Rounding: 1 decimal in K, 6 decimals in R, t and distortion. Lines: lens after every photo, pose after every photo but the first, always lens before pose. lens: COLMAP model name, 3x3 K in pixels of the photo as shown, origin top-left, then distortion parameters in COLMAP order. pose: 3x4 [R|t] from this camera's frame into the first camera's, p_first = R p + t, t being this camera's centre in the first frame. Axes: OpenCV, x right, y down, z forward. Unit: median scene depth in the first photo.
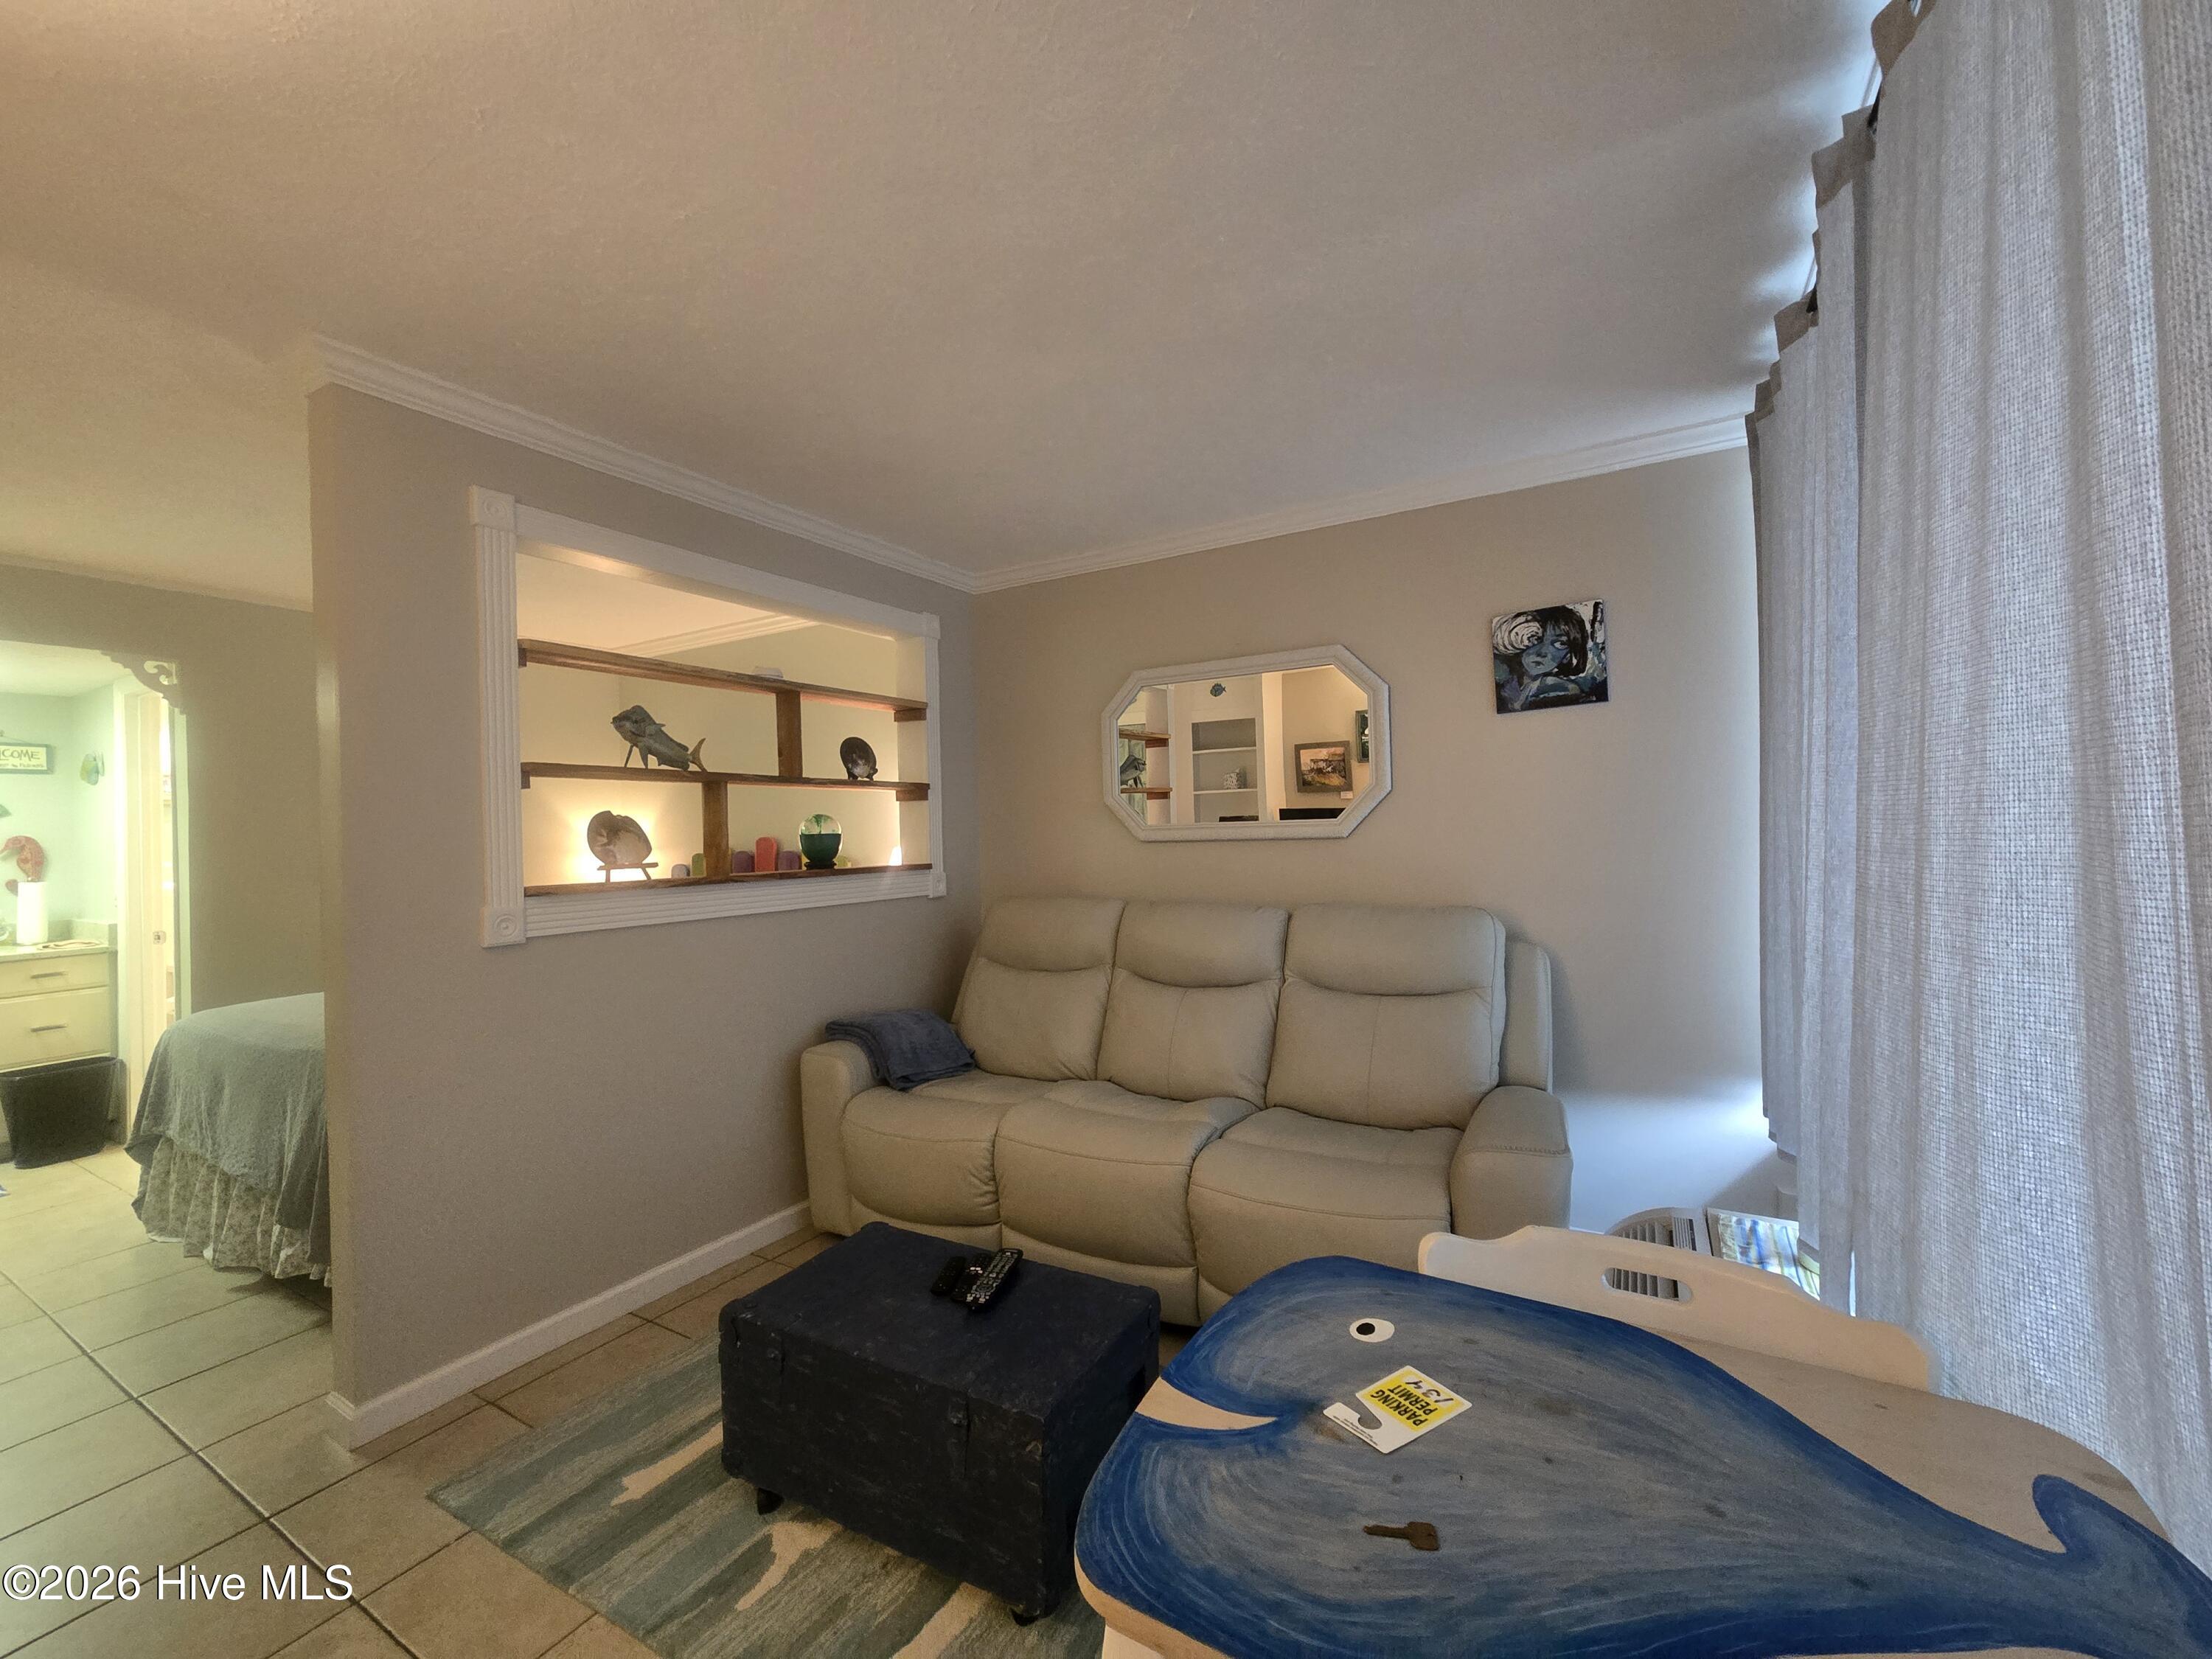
lens RADIAL K [[909.5, 0, 1095.6], [0, 909.5, 831.5], [0, 0, 1]] dist [0.006614, 0.000590]
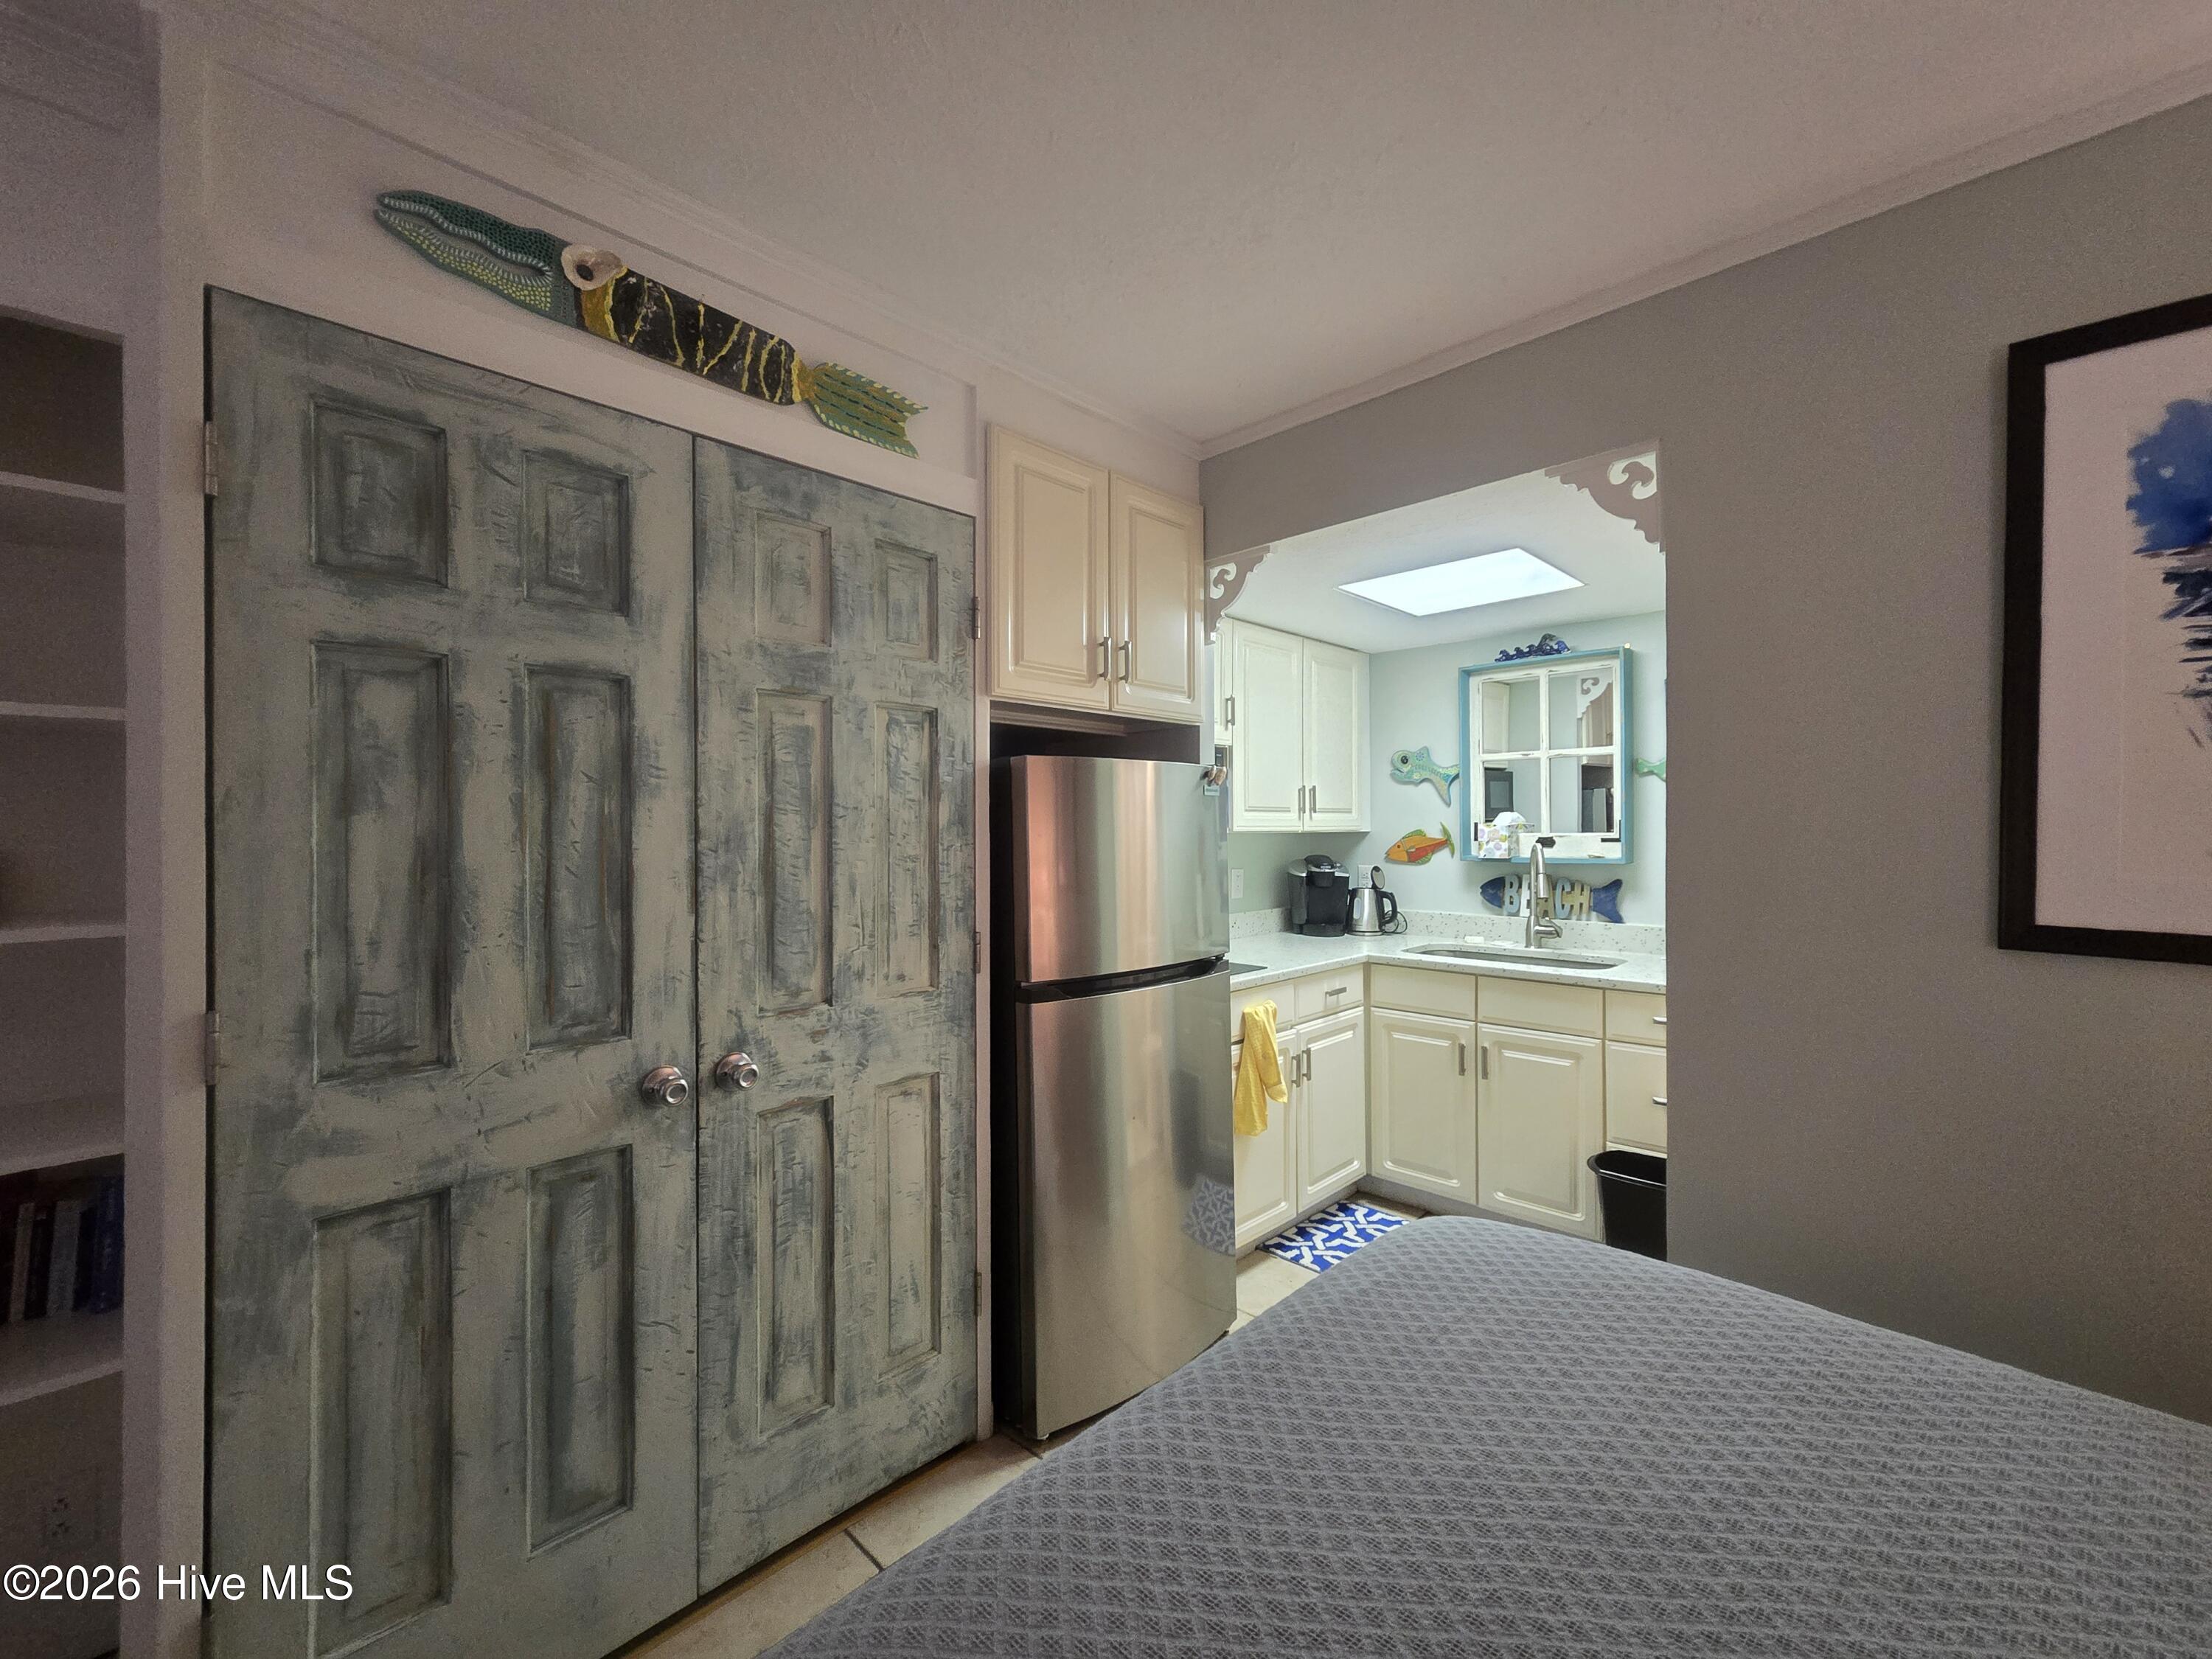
lens RADIAL K [[912.0, 0, 1097.6], [0, 912.0, 826.2], [0, 0, 1]] dist [-0.000880, 0.005464]
pose [[-0.242354, 0.020361, -0.969974, -0.603255], [0.011761, 0.999768, 0.018048, 0.003131], [0.970117, -0.007034, -0.242538, 1.082750]]
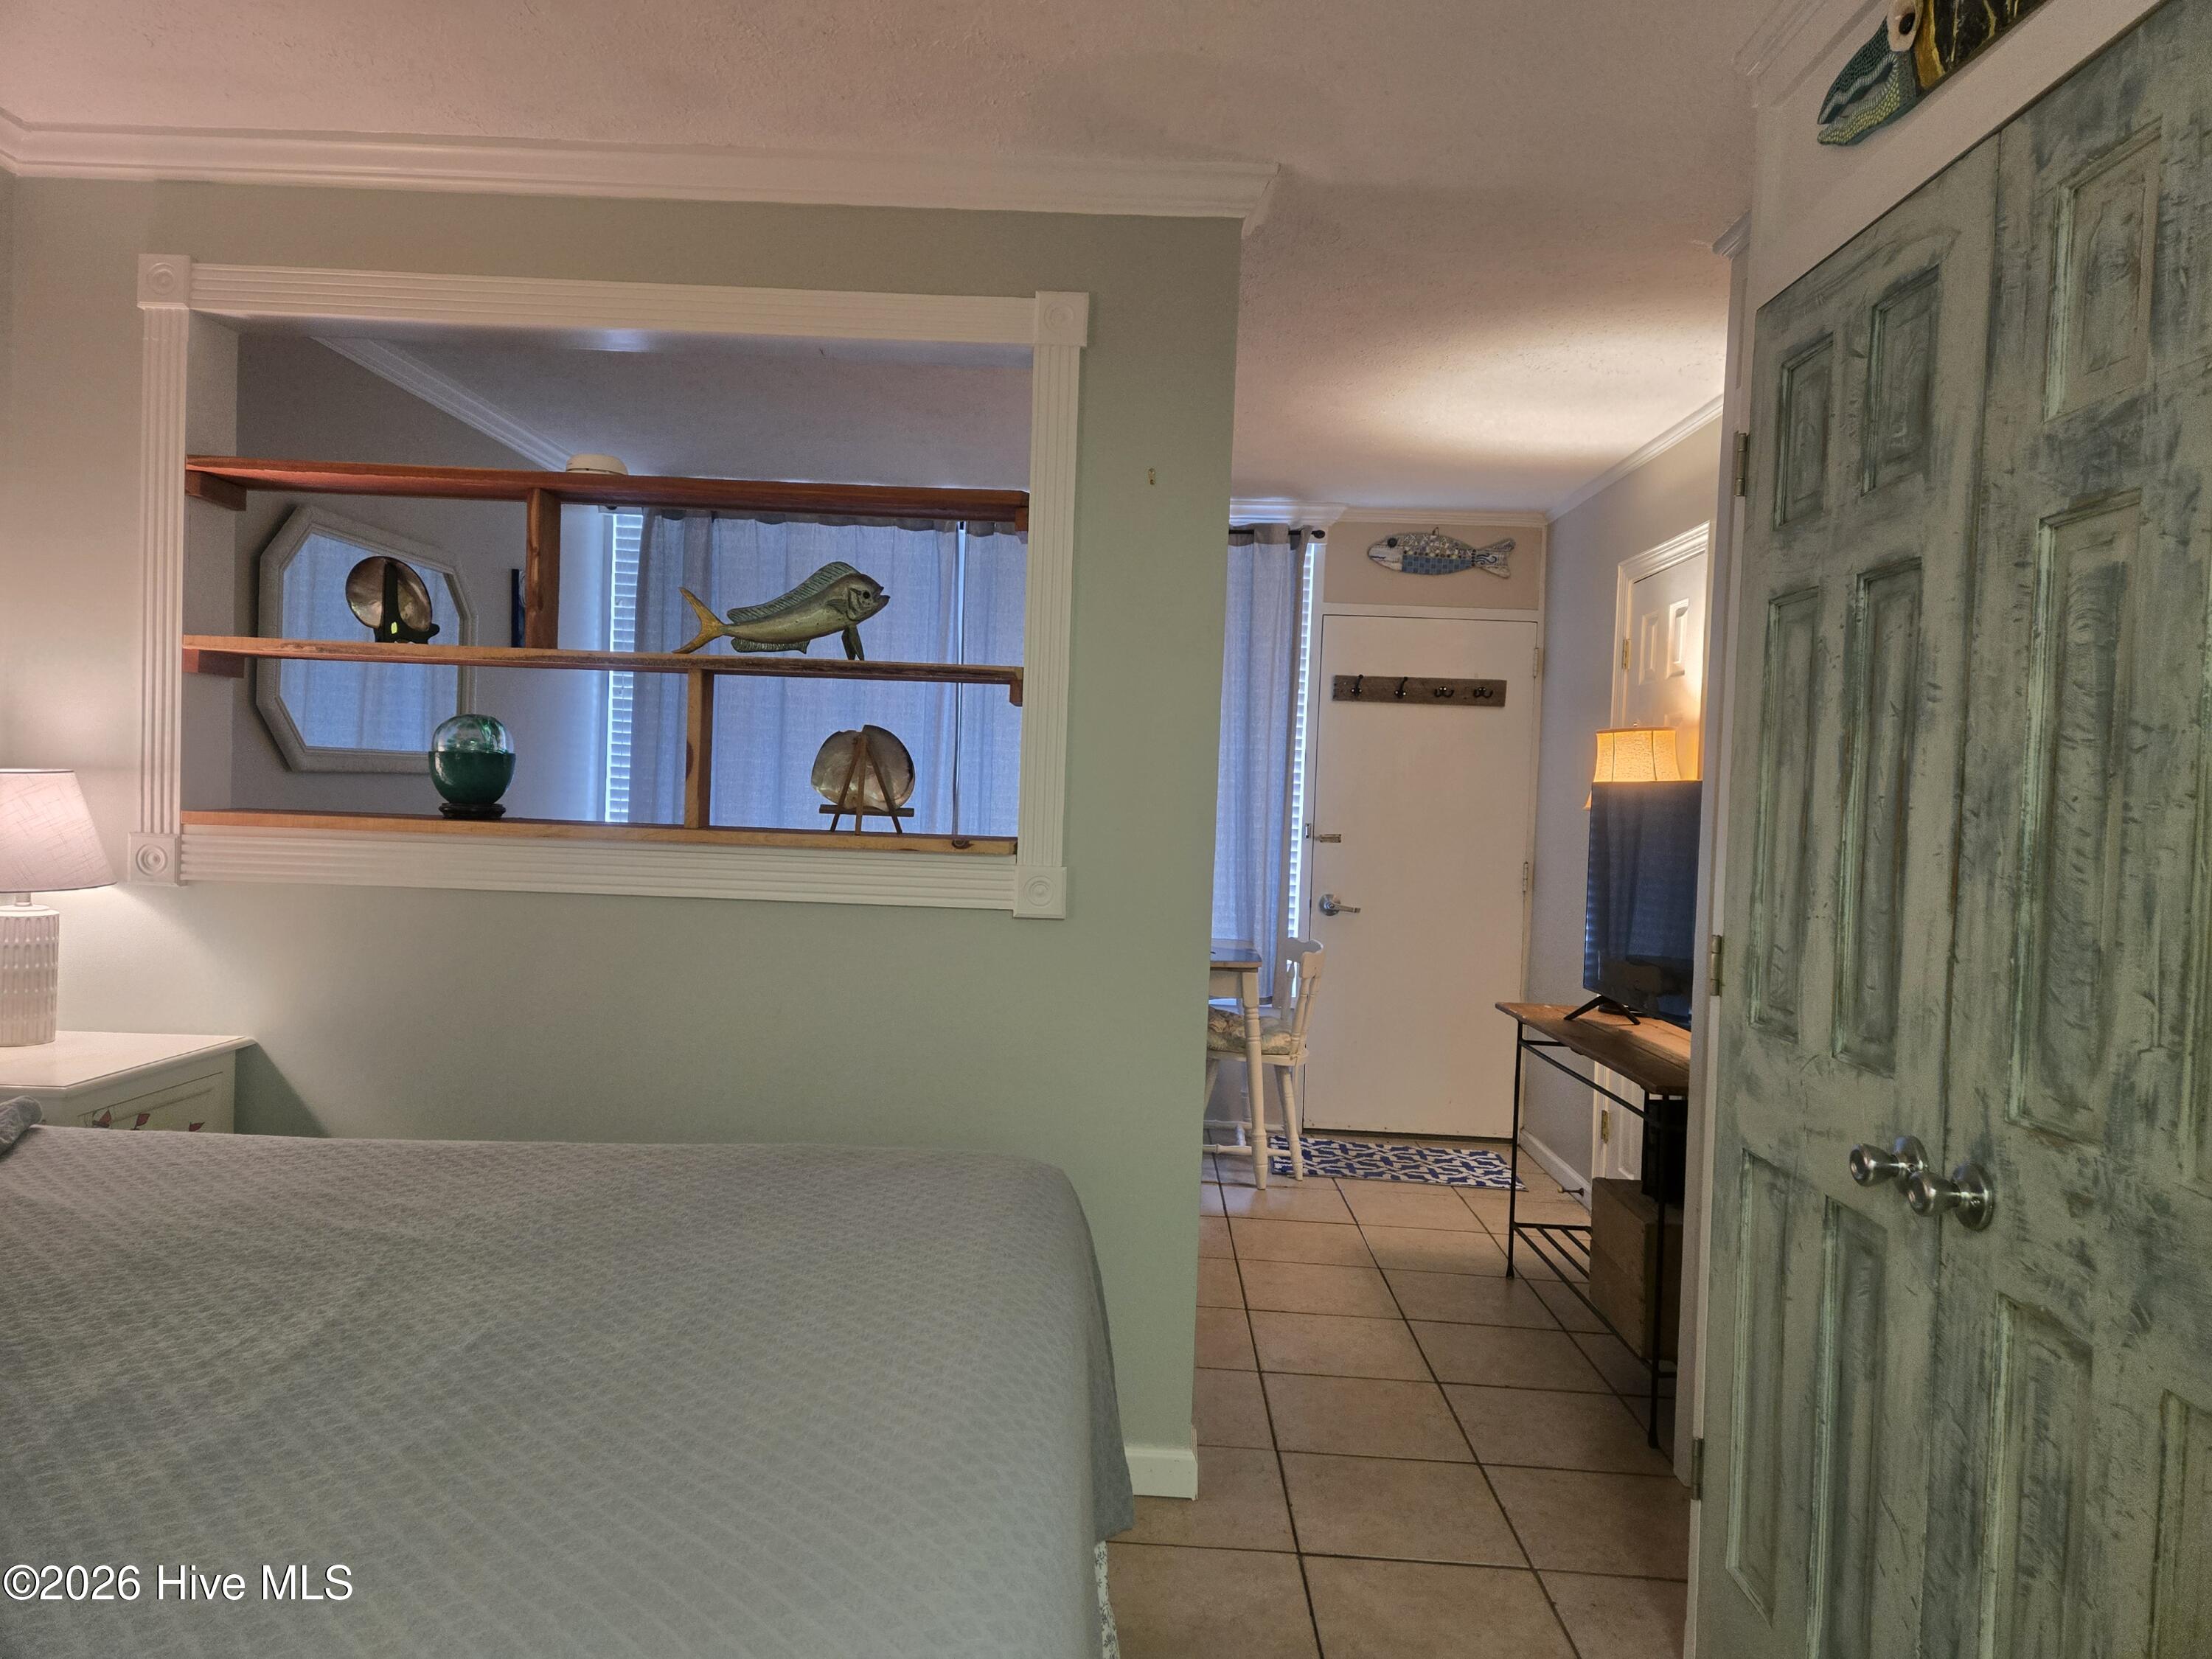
lens RADIAL K [[1489.9, 0, 1106.0], [0, 1489.9, 829.5], [0, 0, 1]] dist [0.055409, -0.026785]
pose [[-0.491615, -0.018588, 0.870614, -1.435929], [-0.027176, 0.999613, 0.005996, 0.037295], [-0.870389, -0.020712, -0.491929, 1.274744]]
